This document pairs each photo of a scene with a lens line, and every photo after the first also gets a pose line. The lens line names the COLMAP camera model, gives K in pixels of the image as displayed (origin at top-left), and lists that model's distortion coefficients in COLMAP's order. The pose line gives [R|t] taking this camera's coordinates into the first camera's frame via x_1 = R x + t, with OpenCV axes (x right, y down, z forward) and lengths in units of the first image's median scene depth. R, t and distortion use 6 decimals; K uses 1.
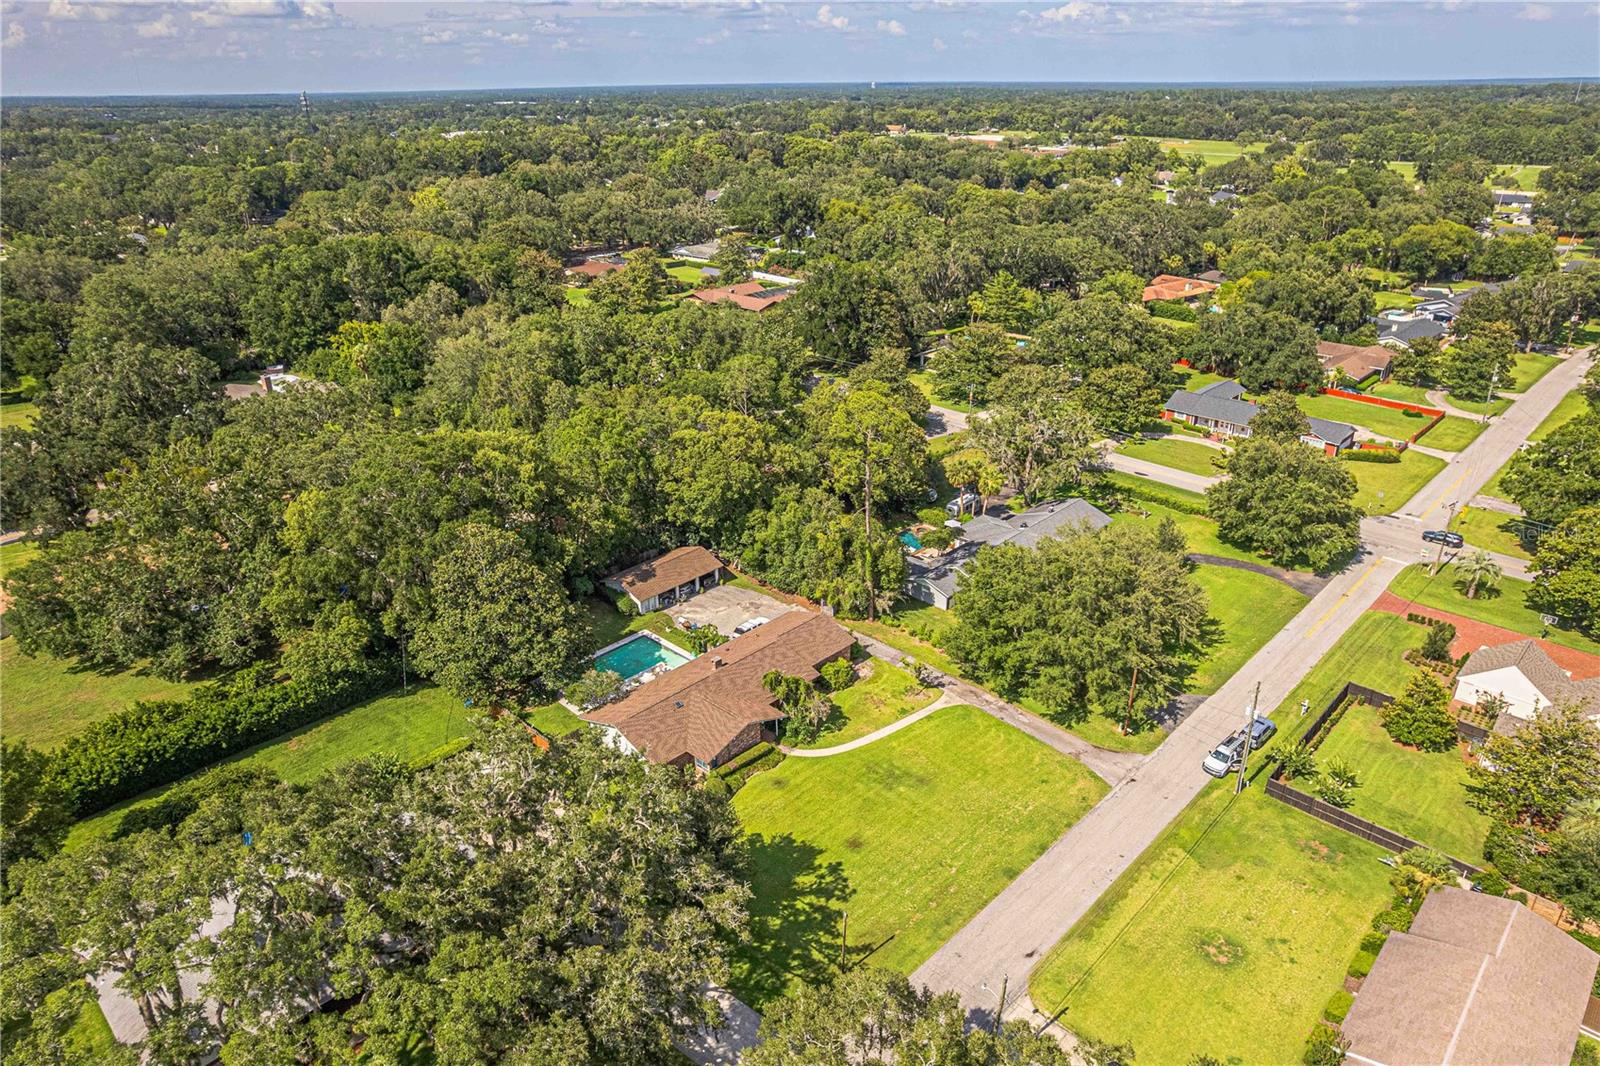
lens RADIAL K [[1030.2, 0, 793.9], [0, 1030.2, 539.9], [0, 0, 1]] dist [-0.077091, 0.070258]
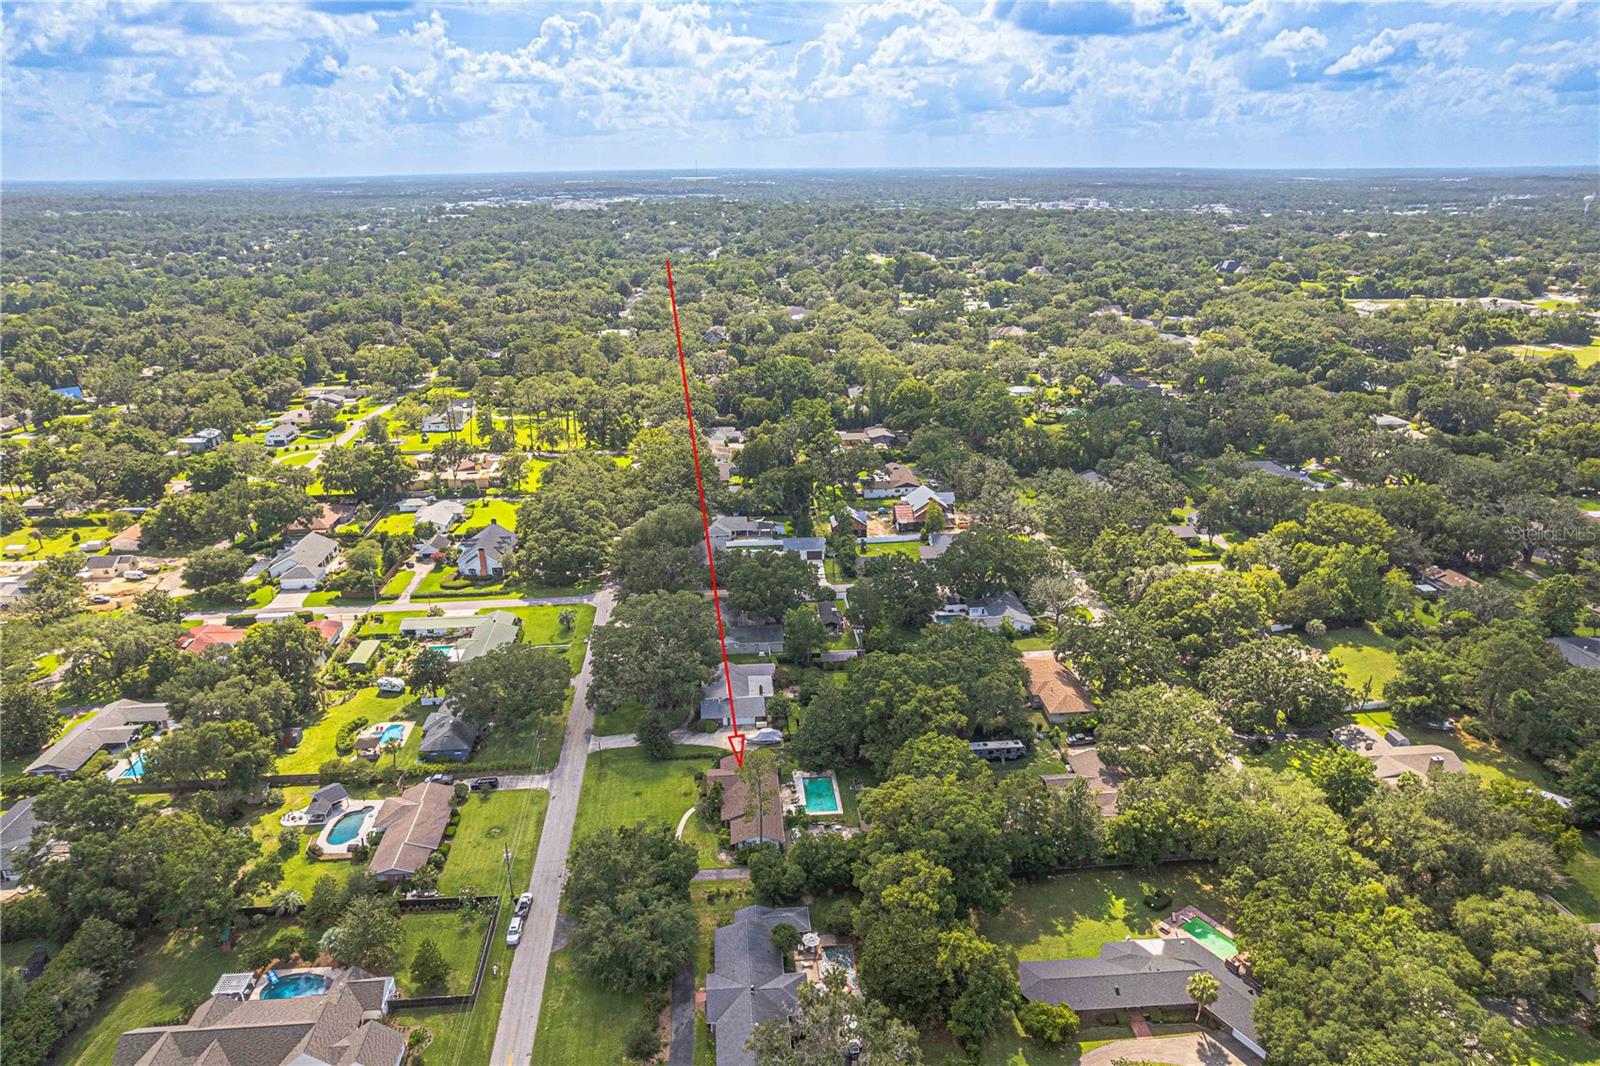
lens RADIAL K [[1030.2, 0, 793.9], [0, 1030.2, 539.9], [0, 0, 1]] dist [-0.077091, 0.070258]
pose [[-0.665950, 0.276515, -0.692856, 0.971701], [-0.293006, 0.757174, 0.583811, -1.236238], [0.686045, 0.591800, -0.423220, 1.397691]]
